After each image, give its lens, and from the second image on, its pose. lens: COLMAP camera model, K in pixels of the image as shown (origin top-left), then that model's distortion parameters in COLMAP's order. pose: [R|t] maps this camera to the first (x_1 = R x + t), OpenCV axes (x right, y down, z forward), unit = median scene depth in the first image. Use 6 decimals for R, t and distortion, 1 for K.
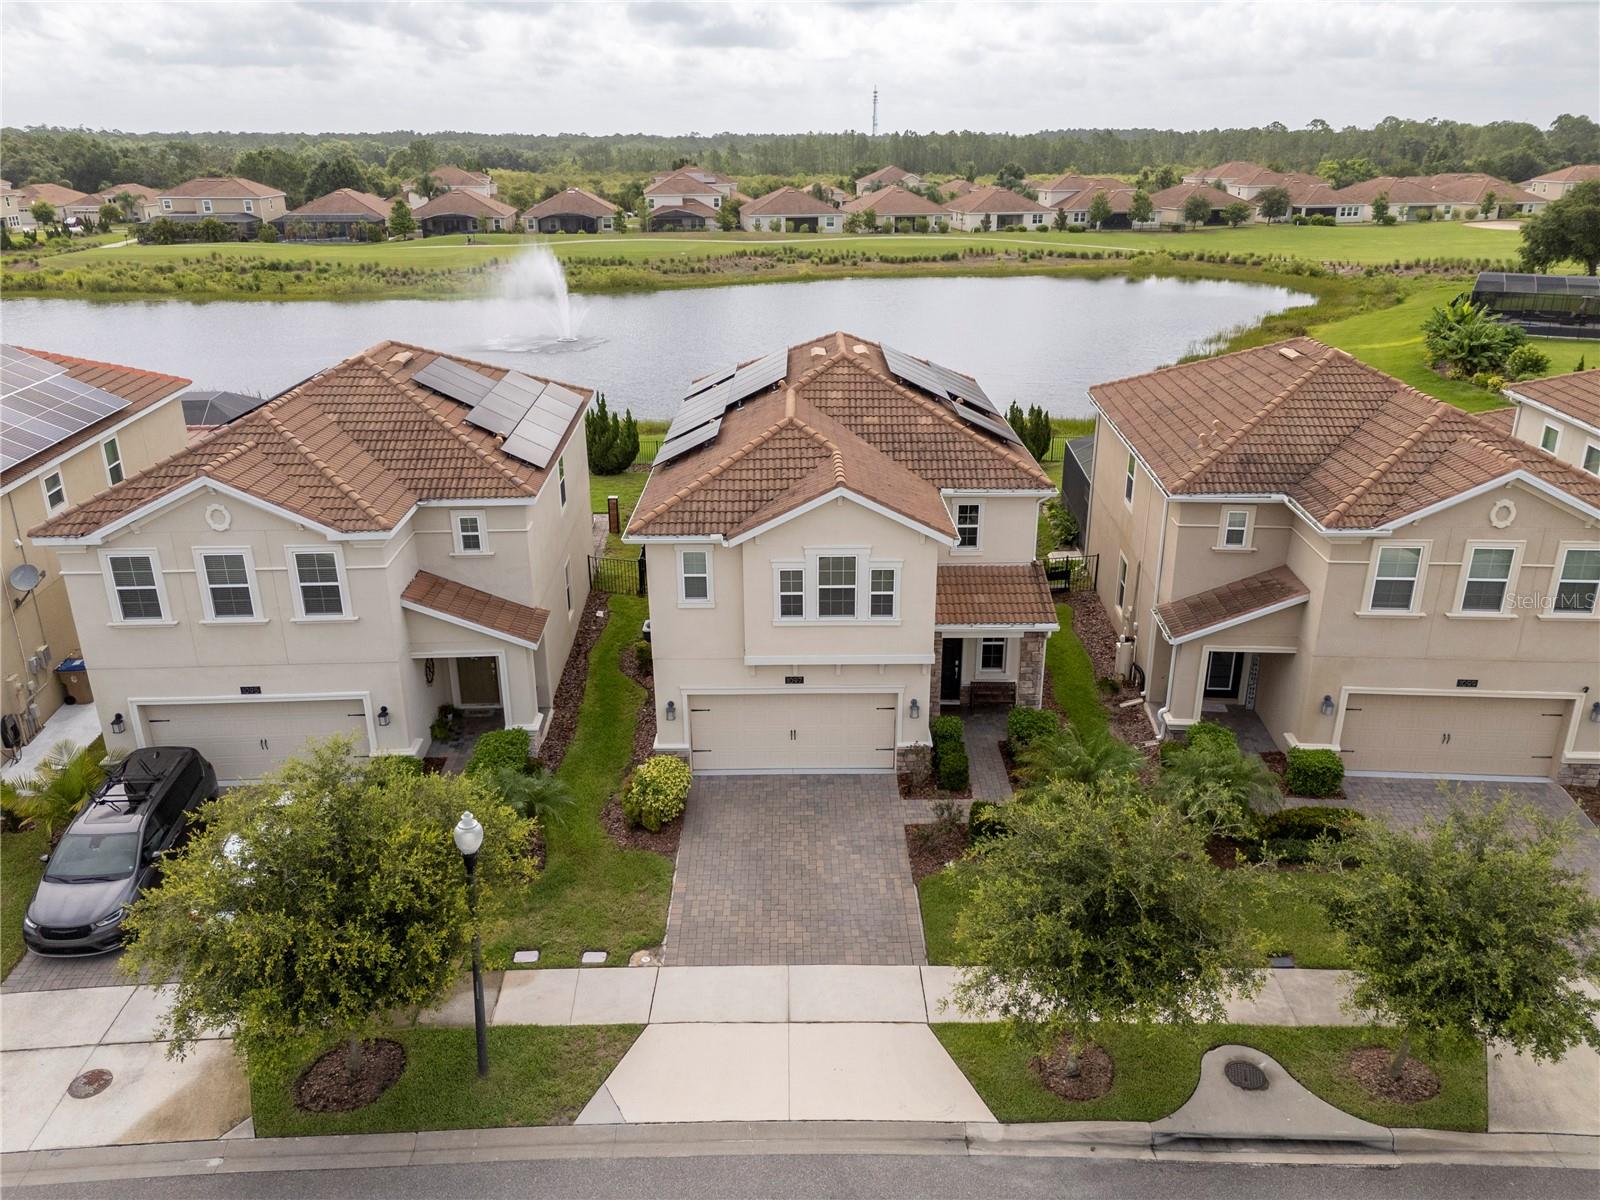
lens RADIAL K [[1172.5, 0, 800.0], [0, 1172.5, 600.0], [0, 0, 1]] dist [0.087071, -0.079961]
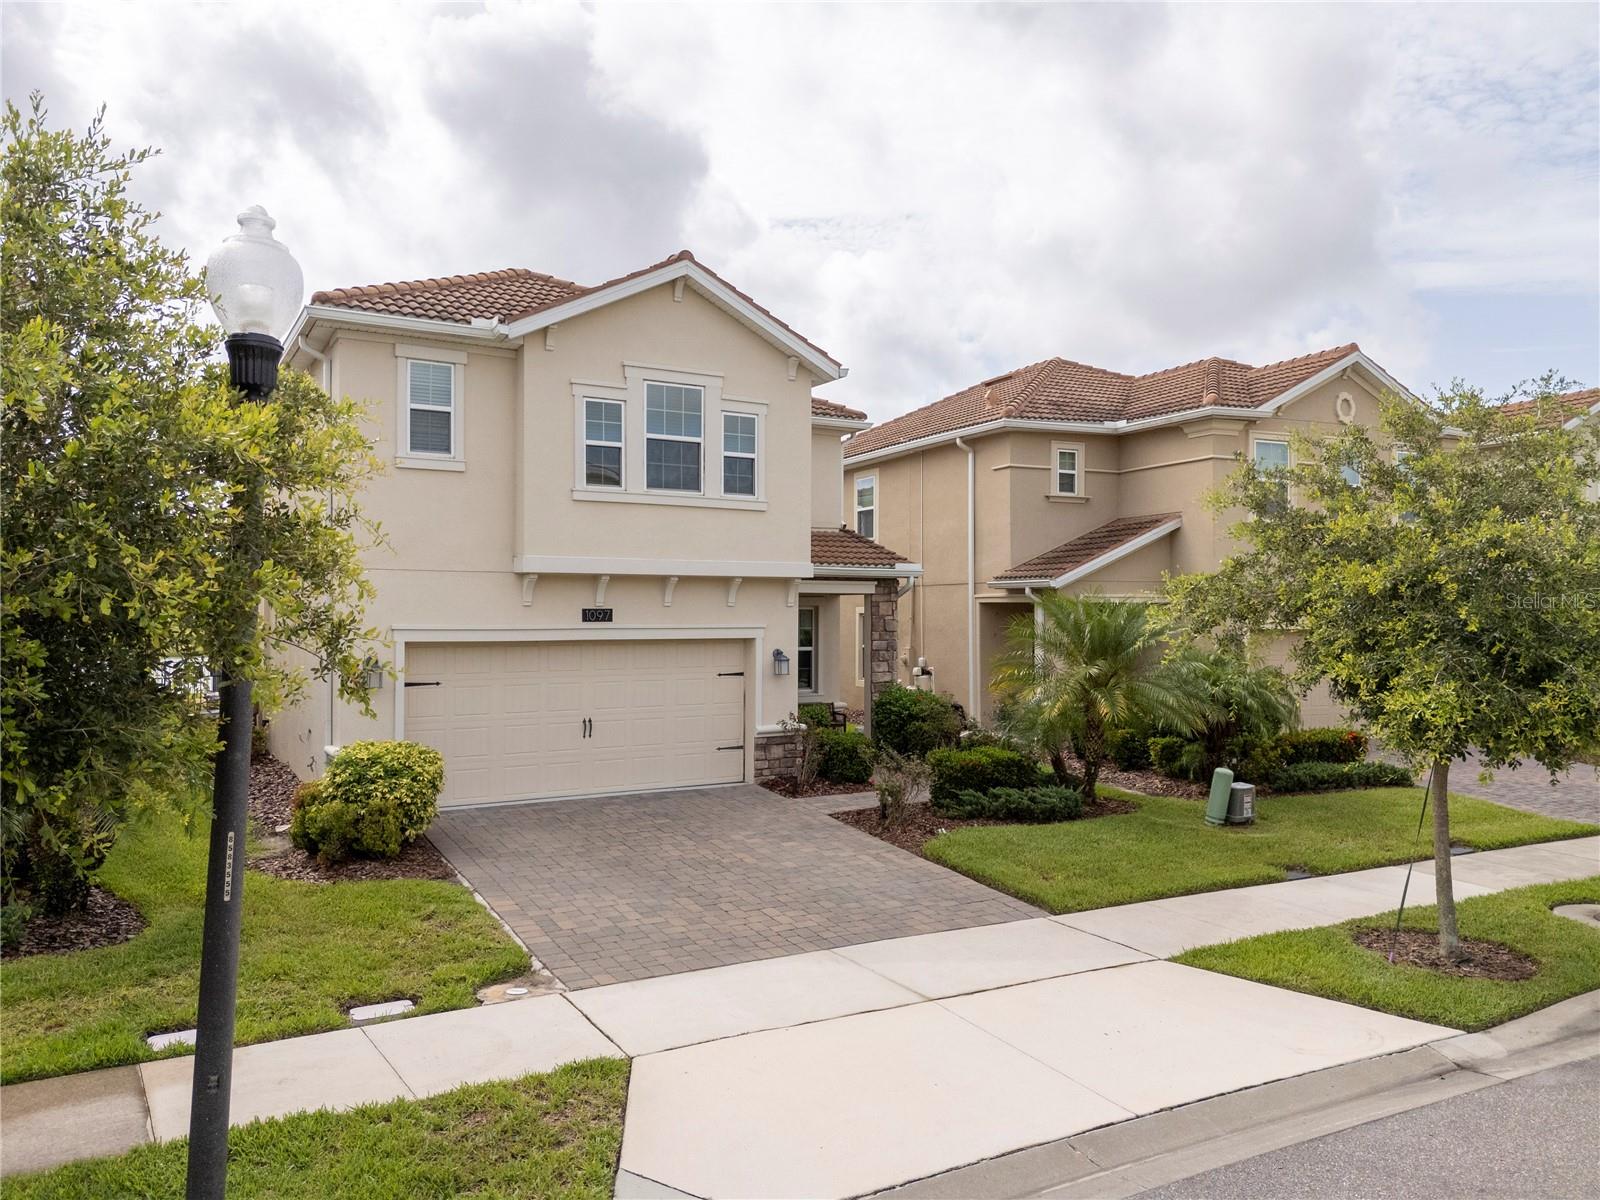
lens RADIAL K [[1172.5, 0, 800.0], [0, 1172.5, 600.0], [0, 0, 1]] dist [0.087071, -0.079961]
pose [[0.871449, 0.013257, 0.490307, -0.205960], [0.170708, 0.928940, -0.328525, 0.272880], [-0.459821, 0.369992, 0.807261, 0.473172]]
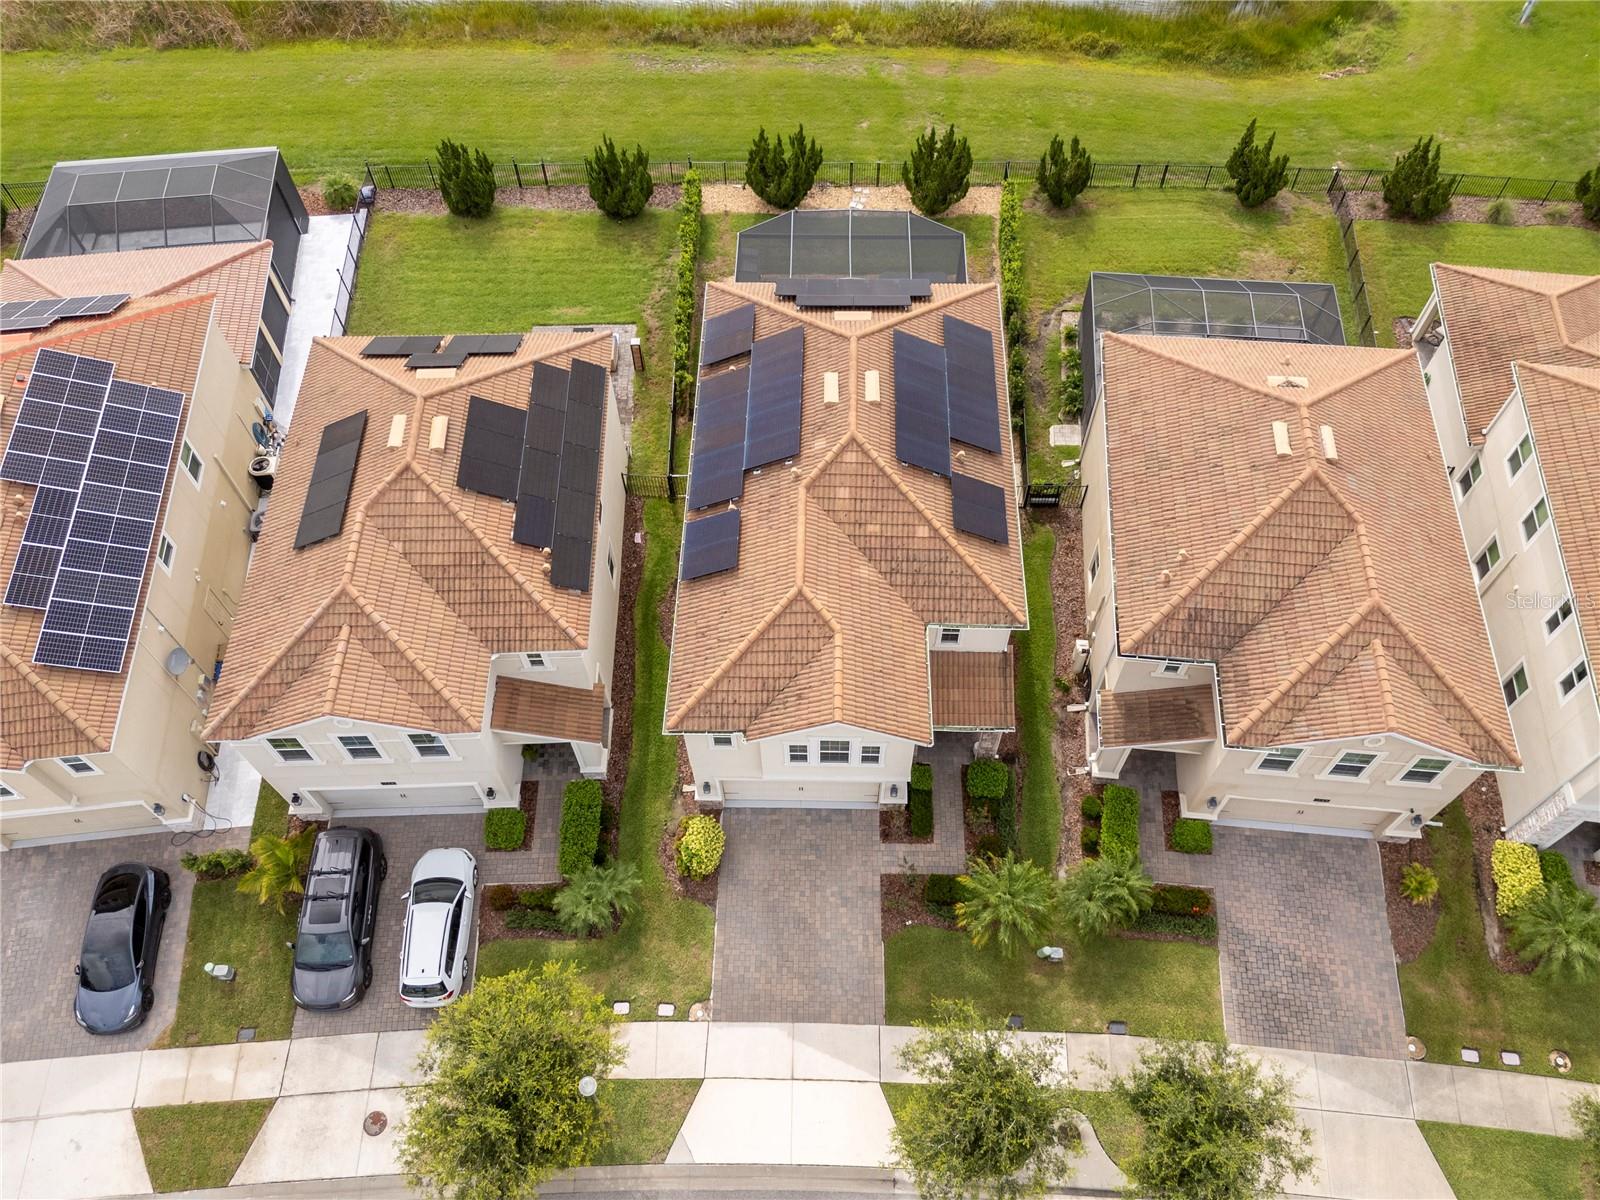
lens RADIAL K [[1172.5, 0, 800.0], [0, 1172.5, 600.0], [0, 0, 1]] dist [0.087071, -0.079961]
pose [[0.999619, 0.018283, -0.020683, 0.016722], [-0.002648, 0.809302, 0.587387, -0.846063], [0.027478, -0.587108, 0.809042, 0.069336]]
